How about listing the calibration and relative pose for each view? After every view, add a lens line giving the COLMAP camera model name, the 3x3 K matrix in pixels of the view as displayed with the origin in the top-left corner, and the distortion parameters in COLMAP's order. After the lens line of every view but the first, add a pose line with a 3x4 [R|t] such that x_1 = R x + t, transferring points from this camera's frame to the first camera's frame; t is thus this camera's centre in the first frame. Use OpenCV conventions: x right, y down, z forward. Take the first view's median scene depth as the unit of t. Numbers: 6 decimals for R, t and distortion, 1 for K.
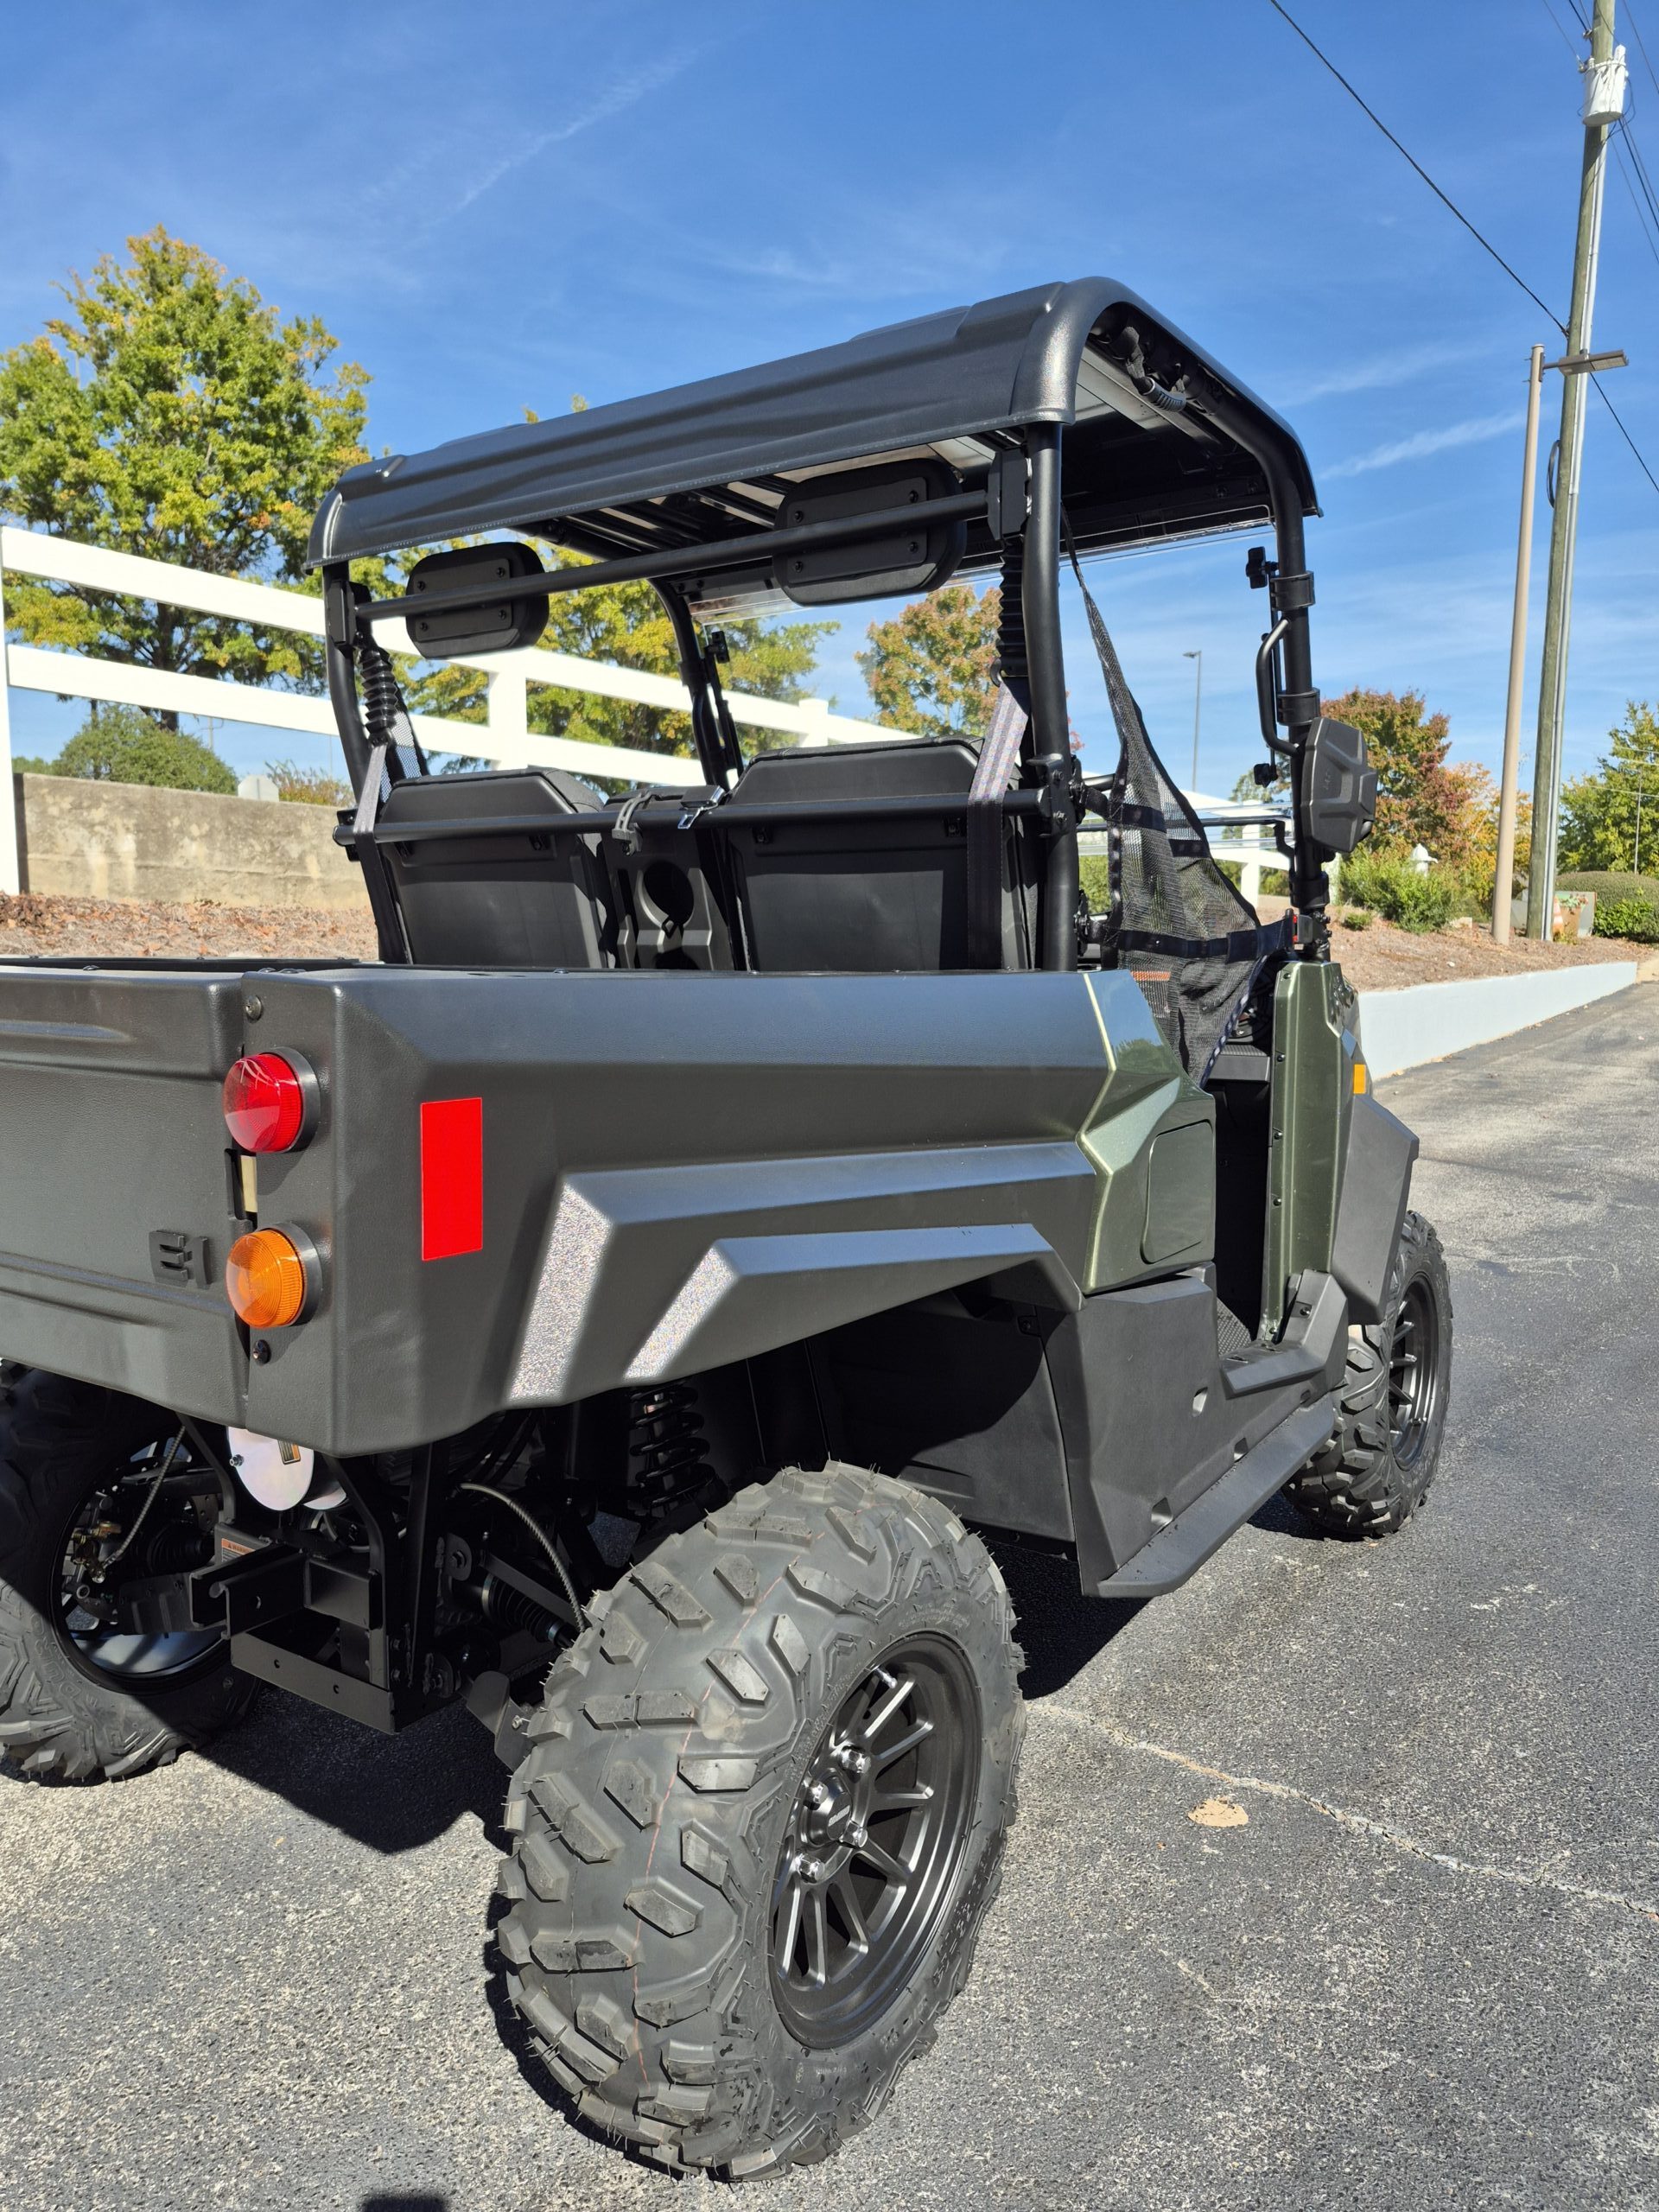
lens RADIAL K [[1528.4, 0, 853.4], [0, 1528.4, 1101.1], [0, 0, 1]] dist [0.036761, -0.039209]
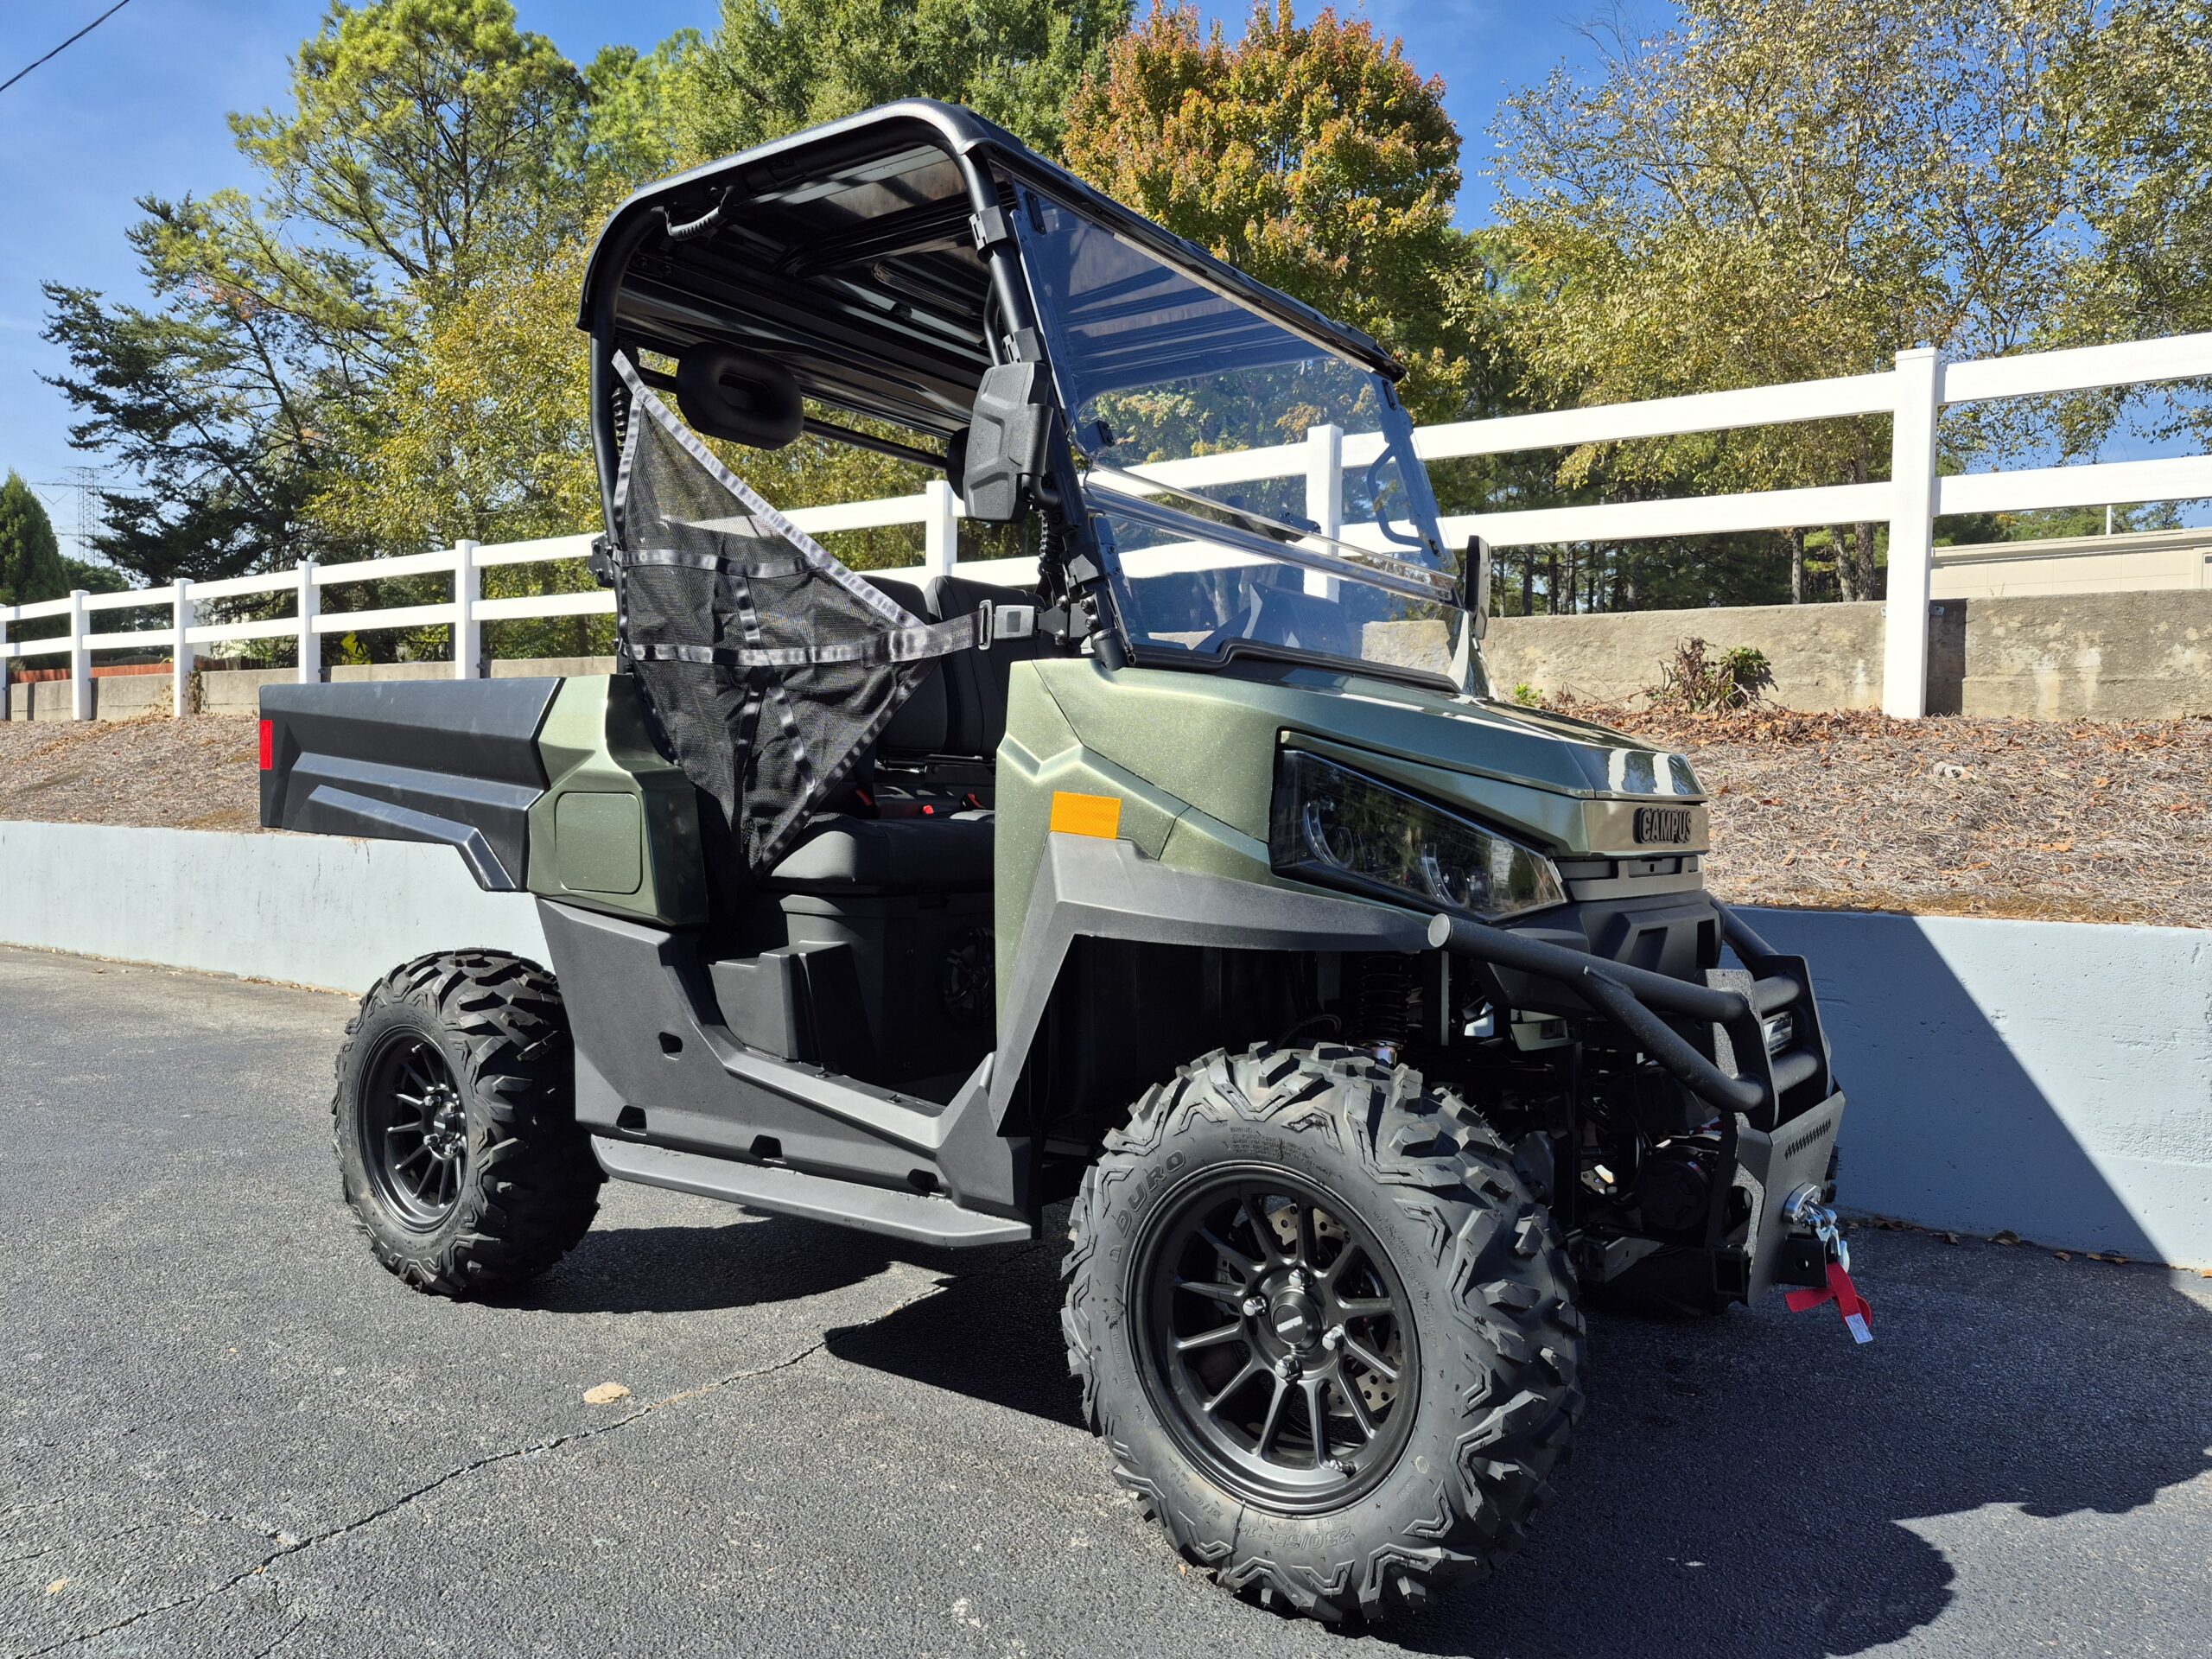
lens RADIAL K [[1528.4, 0, 1090.4], [0, 1528.4, 824.3], [0, 0, 1]] dist [0.036761, -0.039209]
pose [[-0.037220, 0.008084, -0.999274, 0.448426], [-0.124728, 0.992110, 0.012672, -0.007448], [0.991493, 0.125109, -0.035918, 0.447548]]
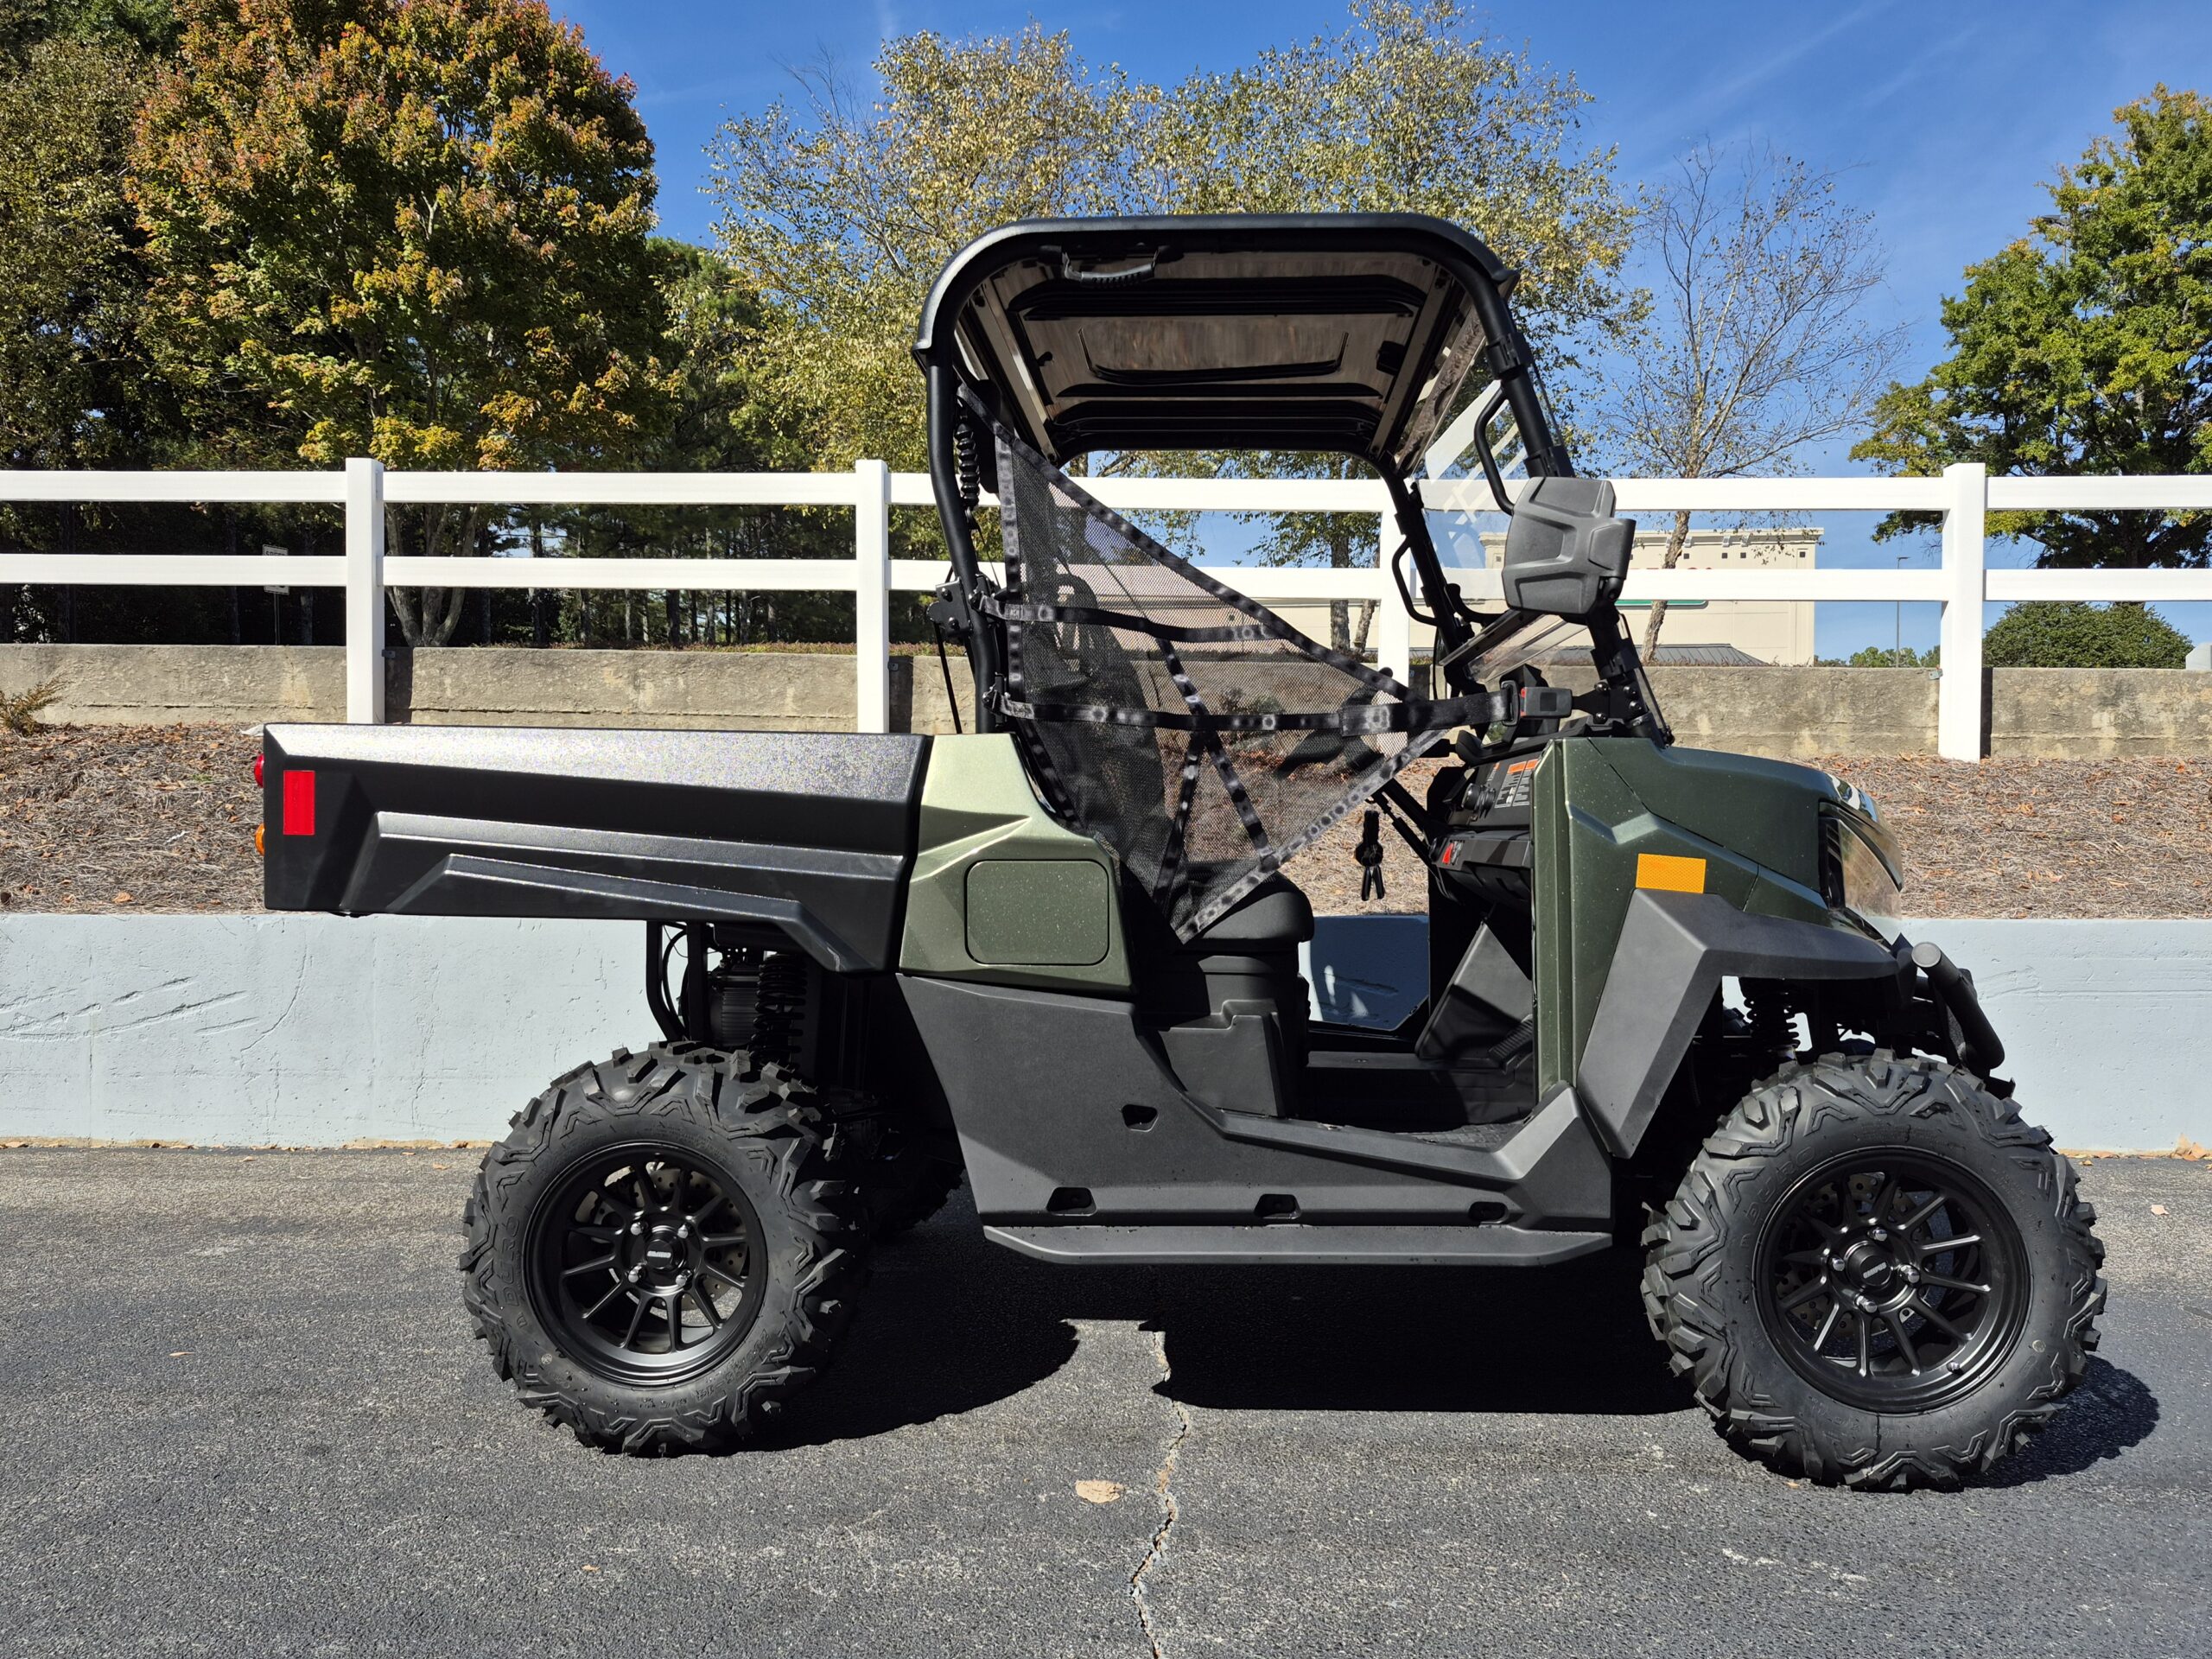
lens RADIAL K [[1528.4, 0, 1090.4], [0, 1528.4, 824.3], [0, 0, 1]] dist [0.036761, -0.039209]
pose [[0.511295, -0.000590, -0.859405, 0.382492], [-0.094313, 0.993921, -0.056793, 0.016864], [0.854215, 0.110091, 0.508131, 0.124689]]
